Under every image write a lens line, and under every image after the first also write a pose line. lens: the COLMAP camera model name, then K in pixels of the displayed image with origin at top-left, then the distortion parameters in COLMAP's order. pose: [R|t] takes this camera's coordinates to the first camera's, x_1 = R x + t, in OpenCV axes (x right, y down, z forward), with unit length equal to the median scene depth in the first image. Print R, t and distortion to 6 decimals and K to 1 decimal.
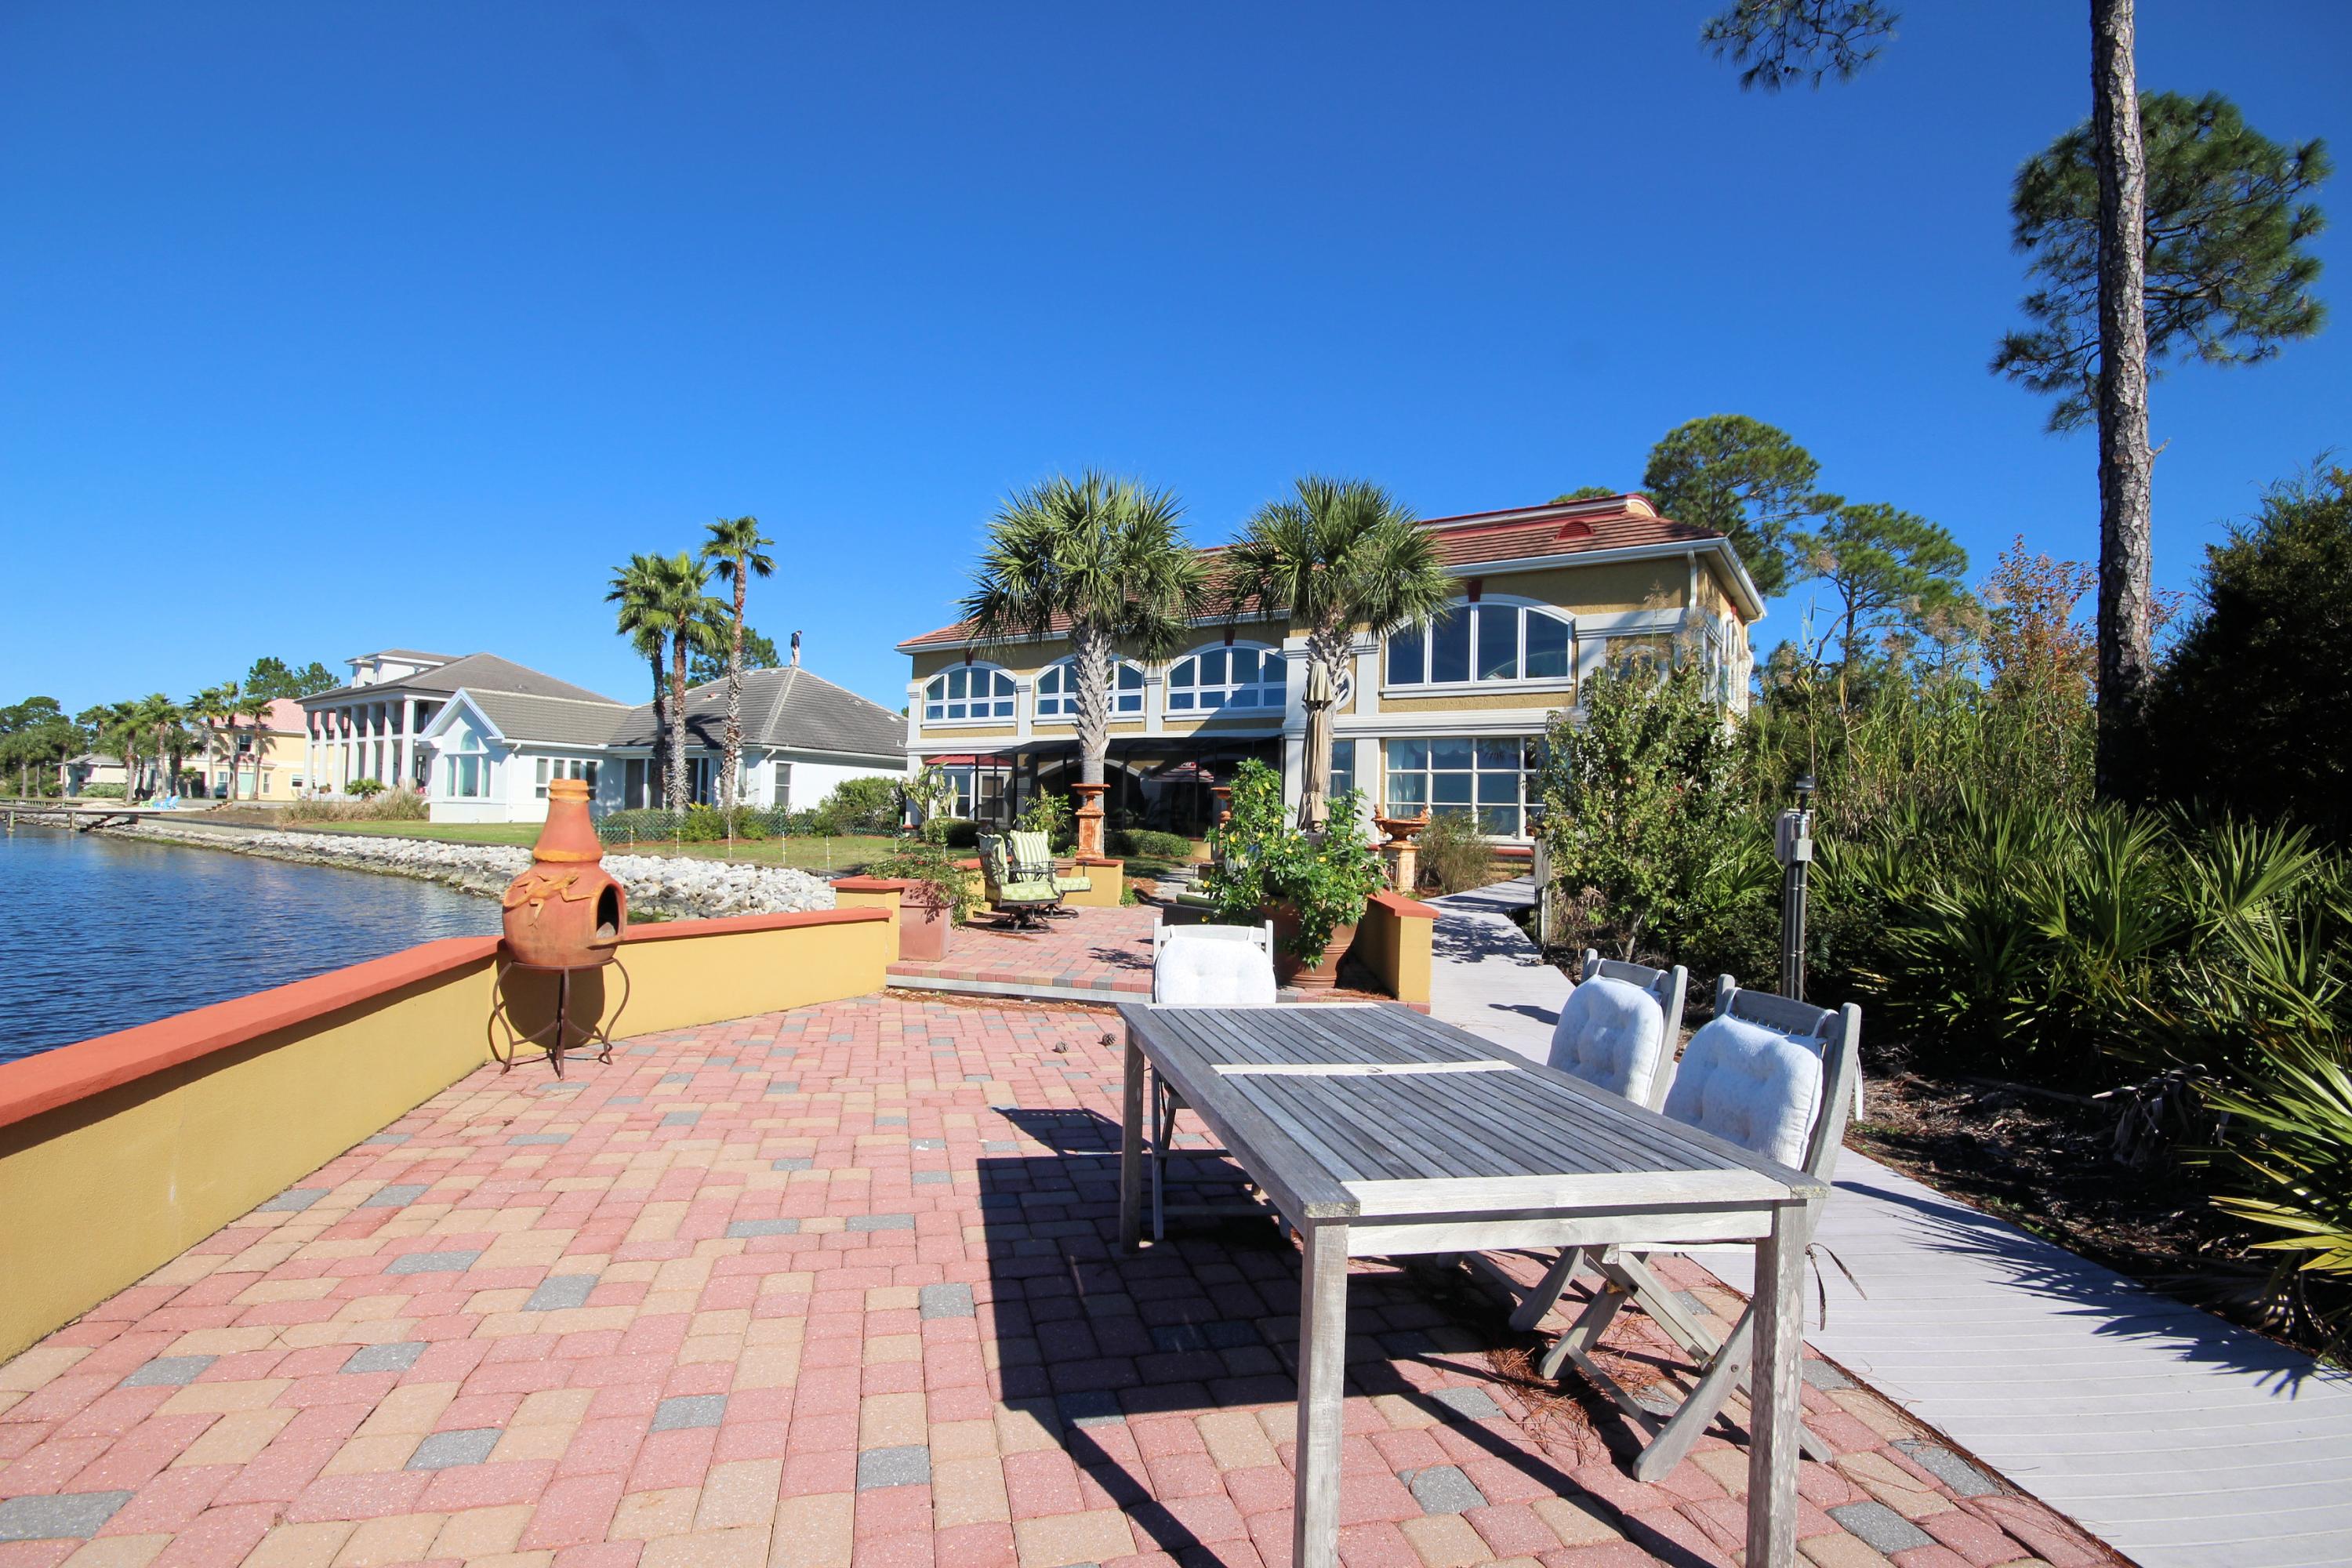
lens RADIAL K [[1083.2, 0, 1169.8], [0, 1083.2, 792.1], [0, 0, 1]] dist [-0.001203, -0.004051]
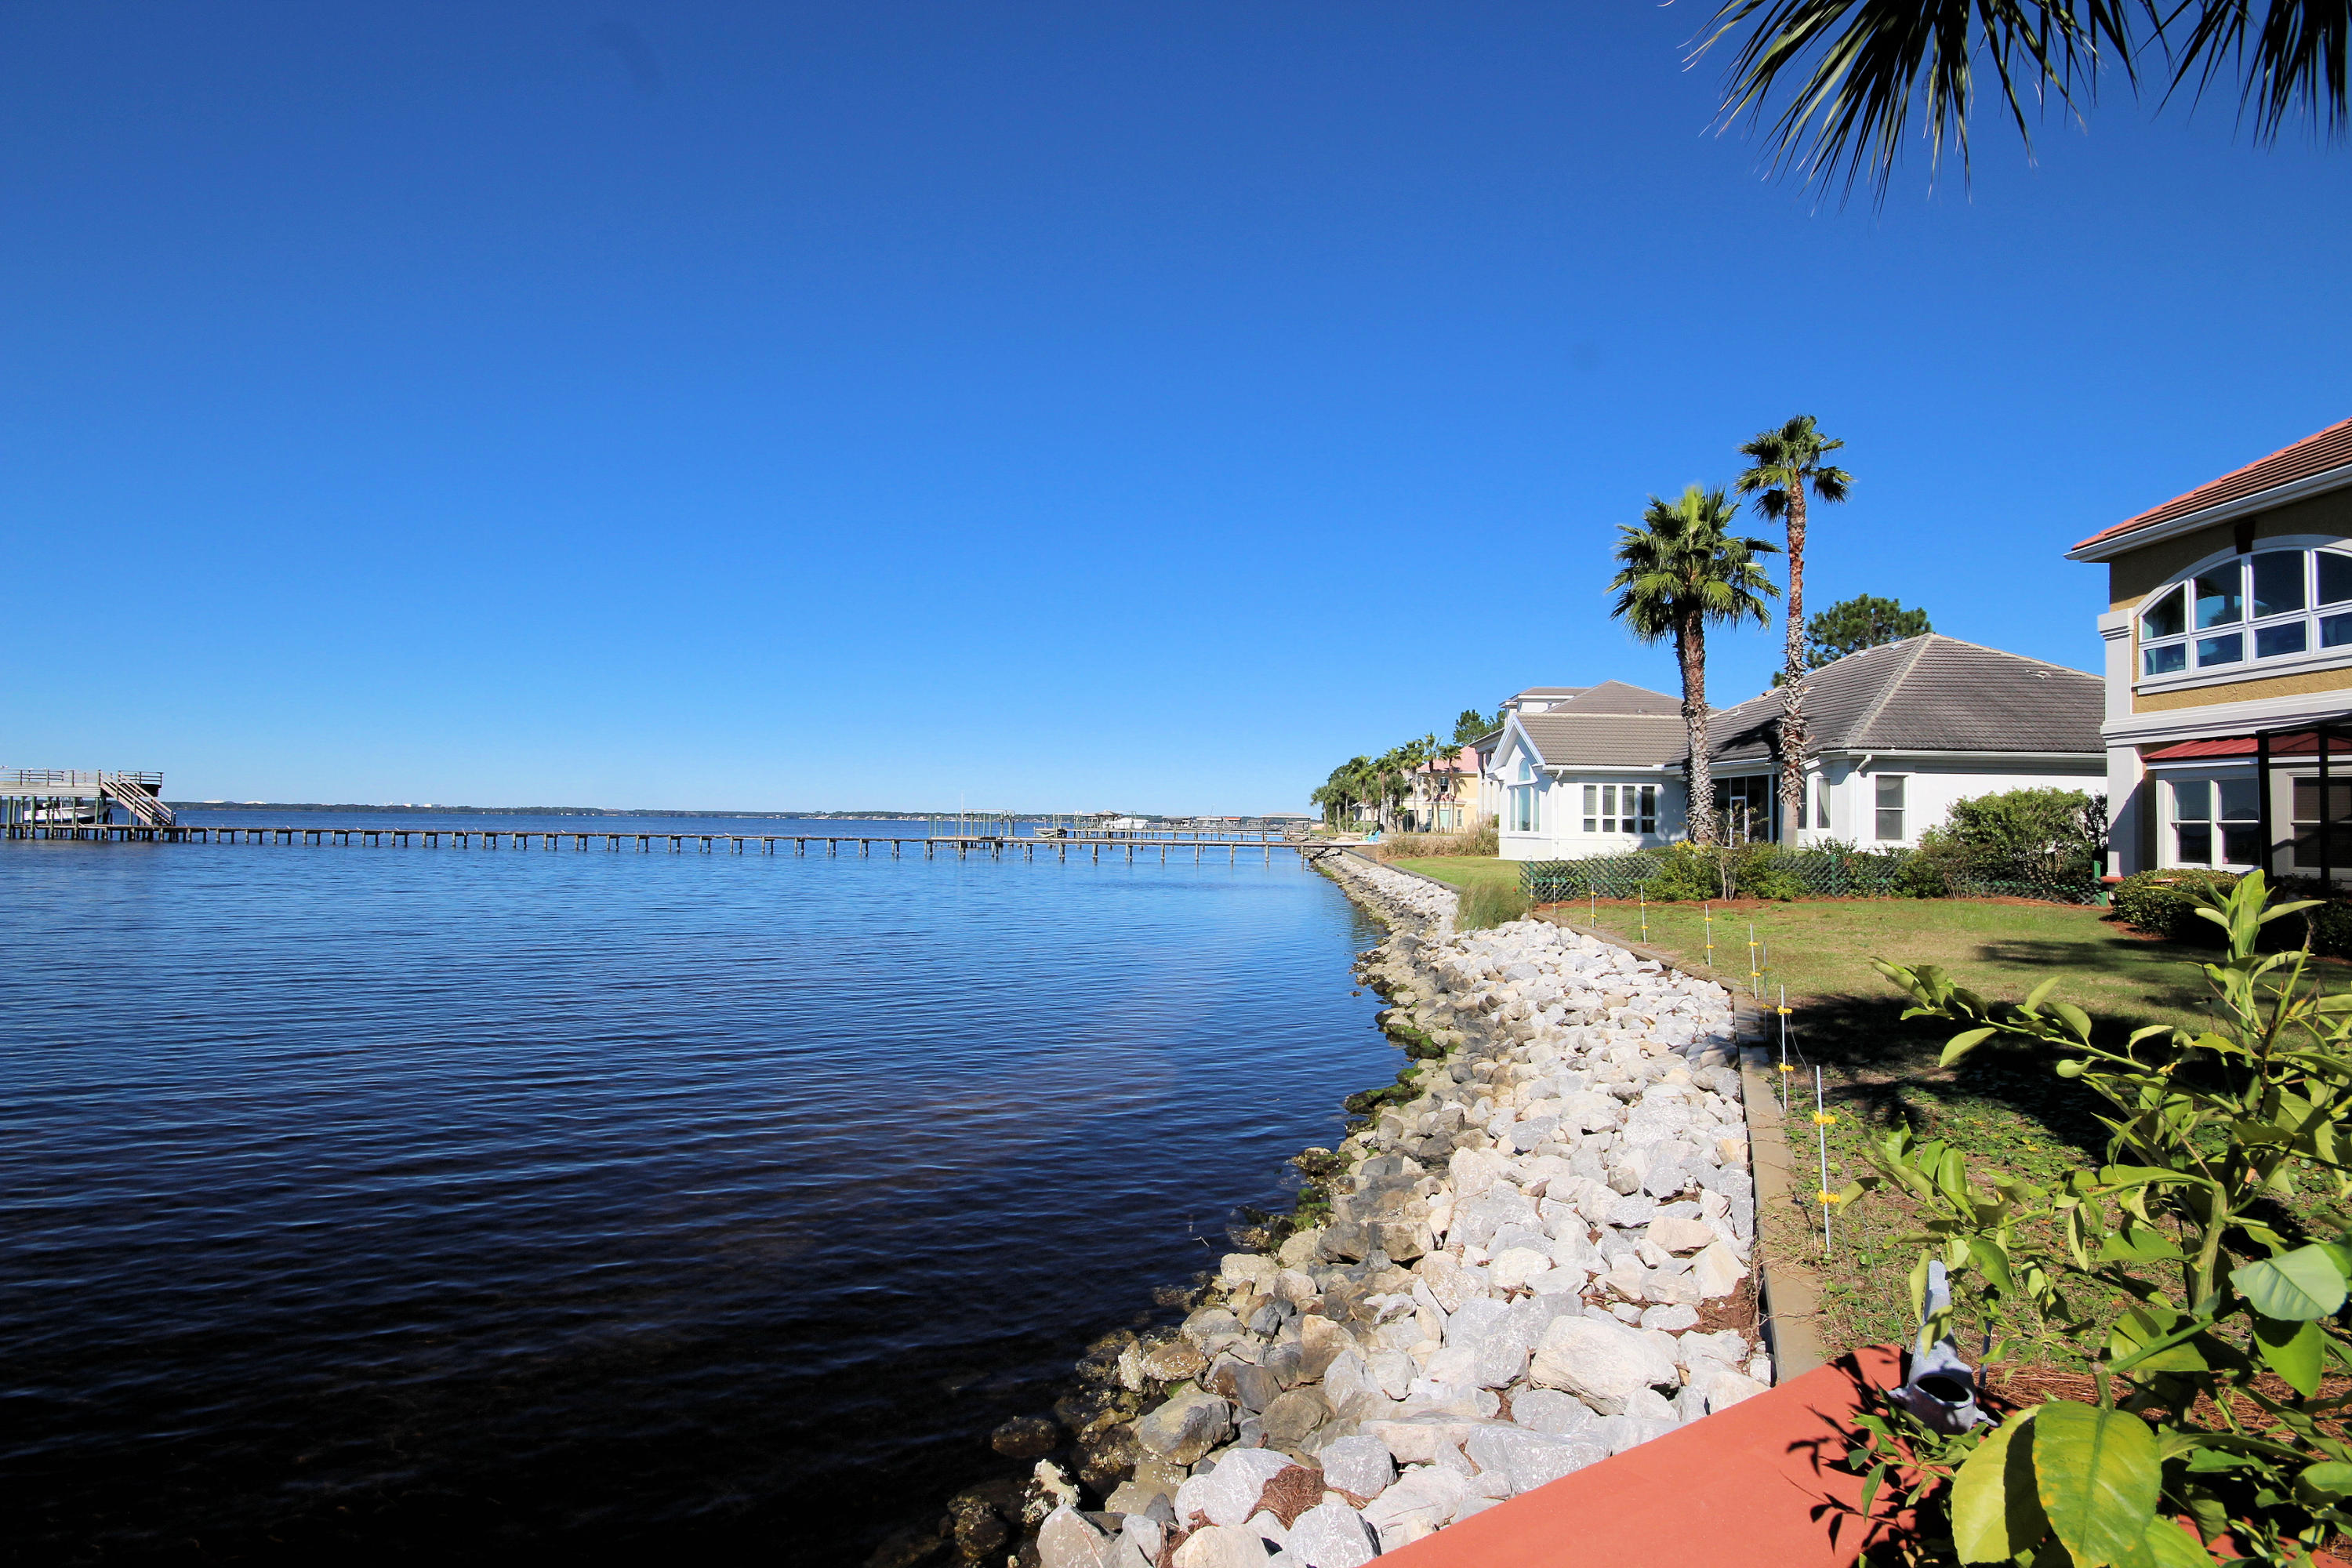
lens RADIAL K [[1083.2, 0, 1167.9], [0, 1083.2, 796.0], [0, 0, 1]] dist [-0.001203, -0.004051]
pose [[0.527353, -0.038932, -0.848754, -0.037357], [0.021701, 0.999241, -0.032352, -0.002955], [0.849369, -0.001357, 0.527798, 0.355757]]
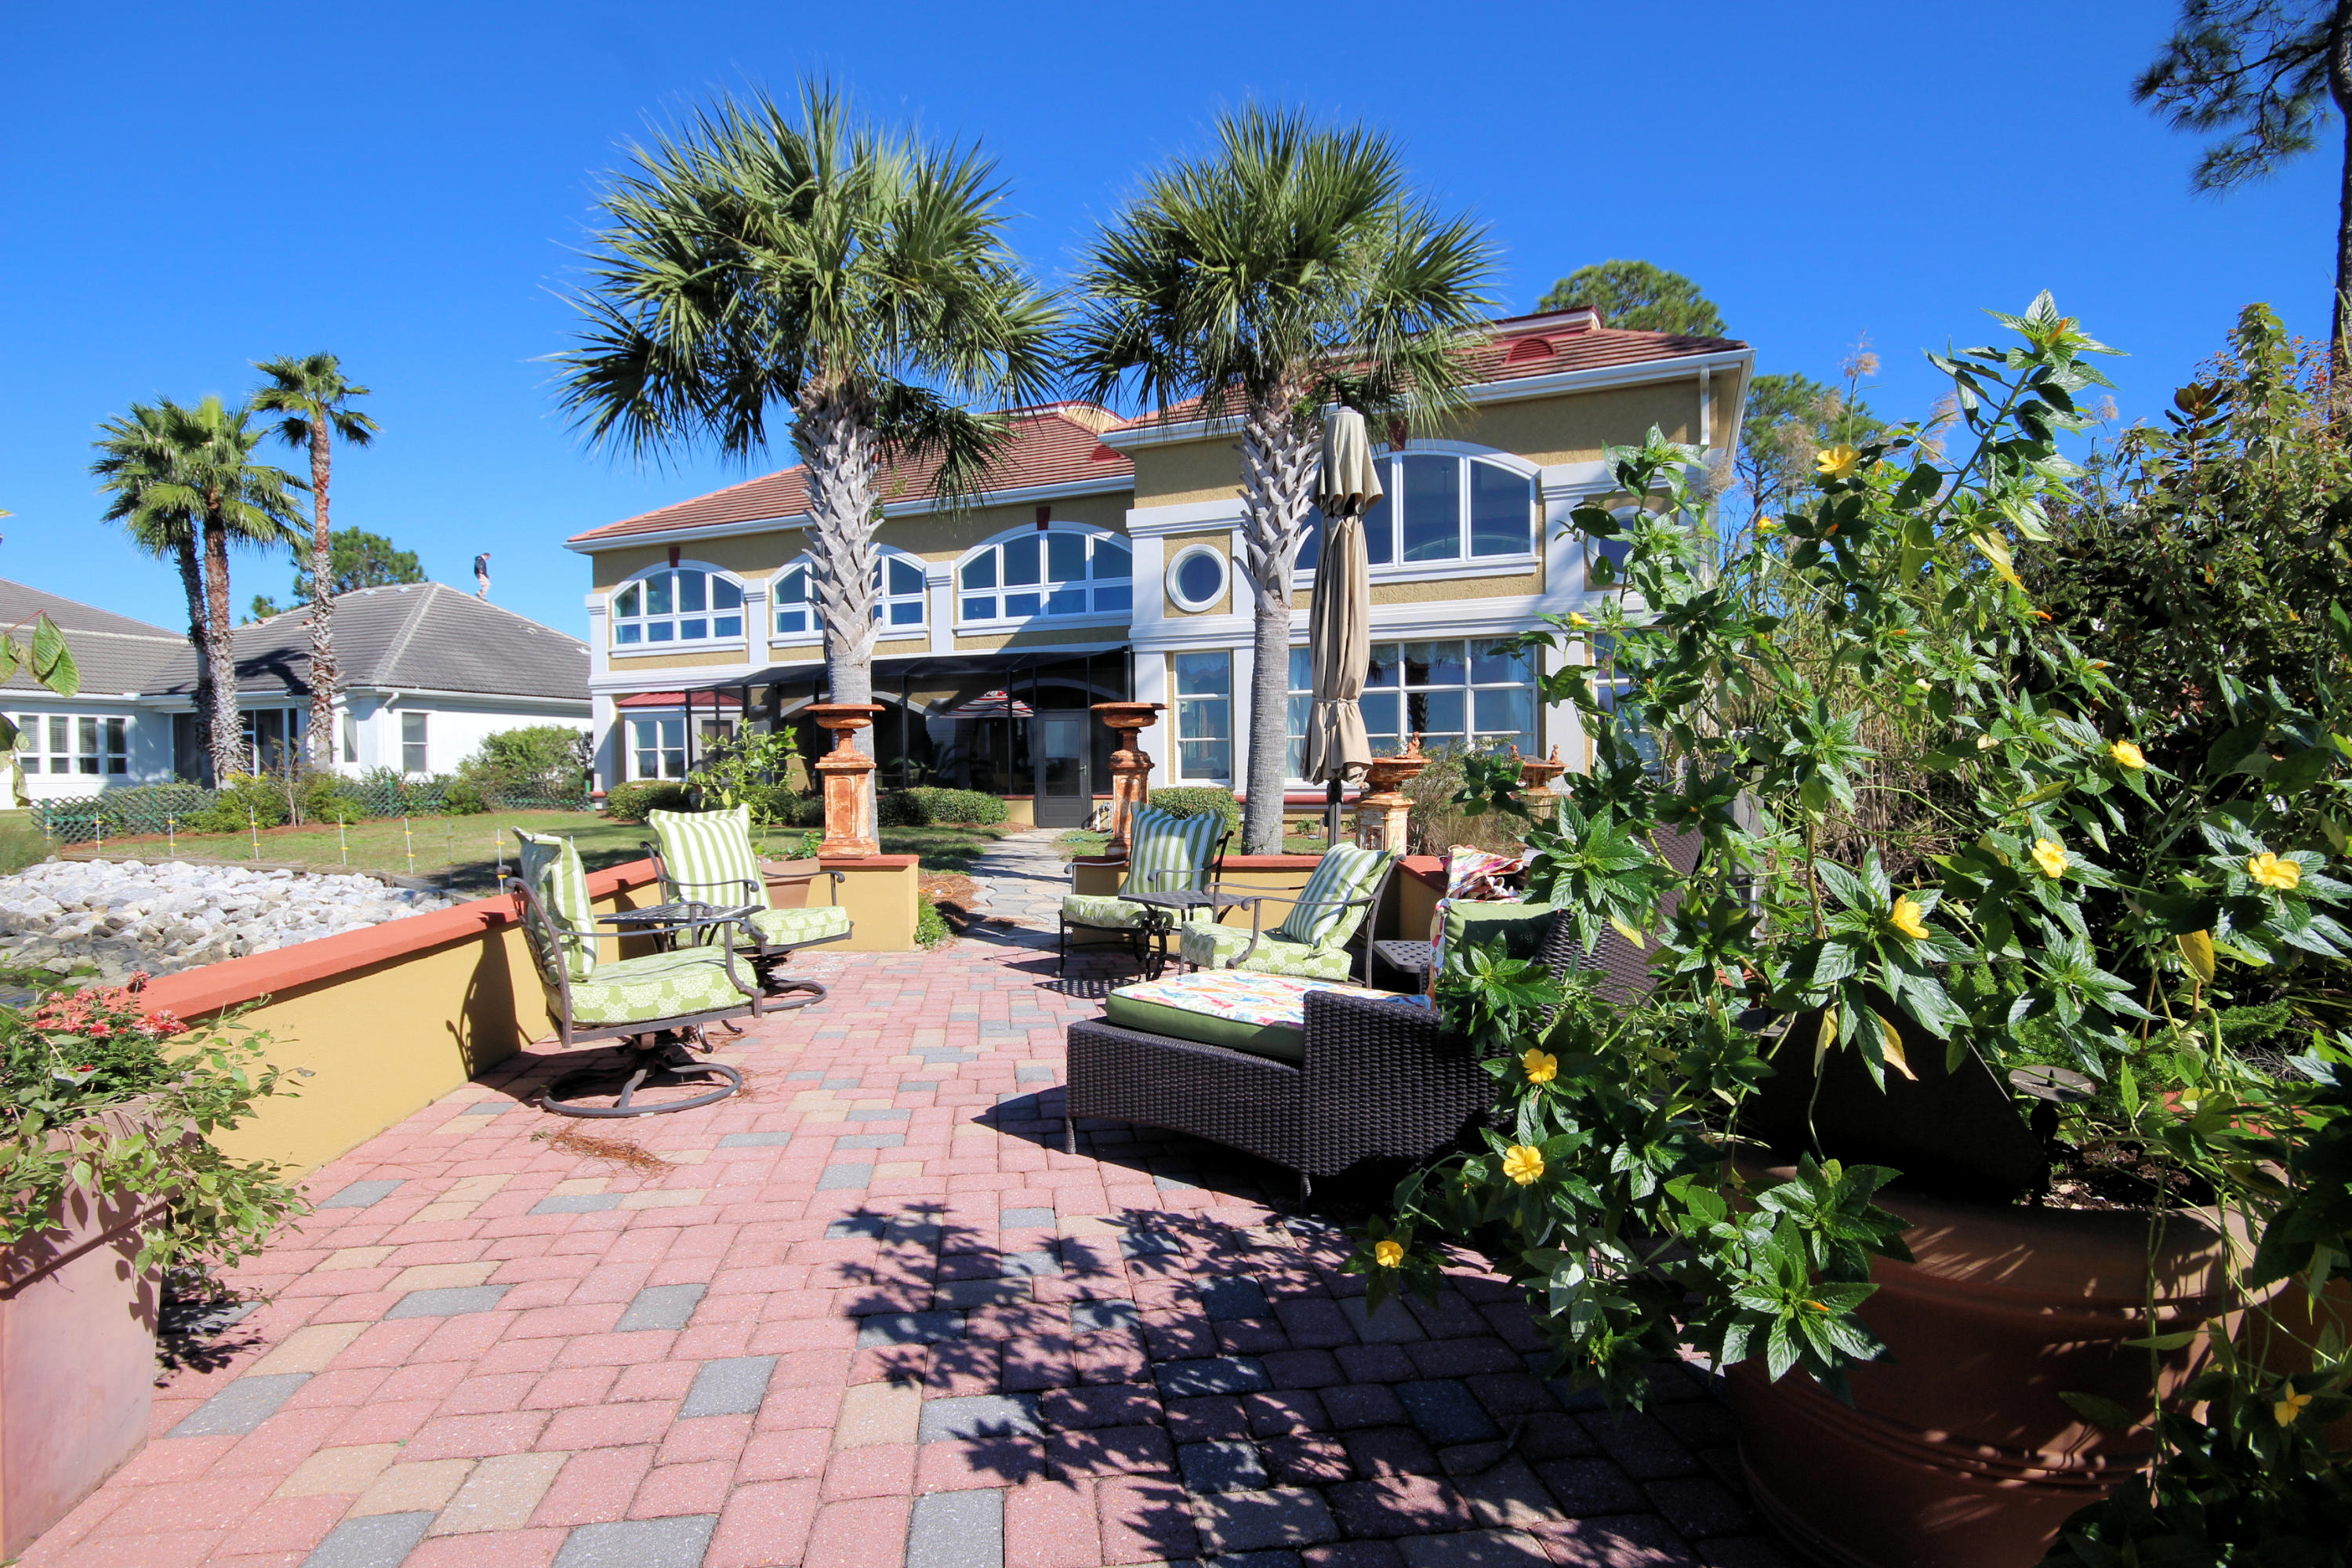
lens RADIAL K [[1178.2, 0, 1171.1], [0, 1178.2, 795.4], [0, 0, 1]] dist [0.008421, -0.002132]
pose [[0.982678, -0.039820, 0.180995, -0.010295], [0.030952, 0.998190, 0.051561, 0.004145], [-0.182720, -0.045066, 0.982132, 0.176593]]
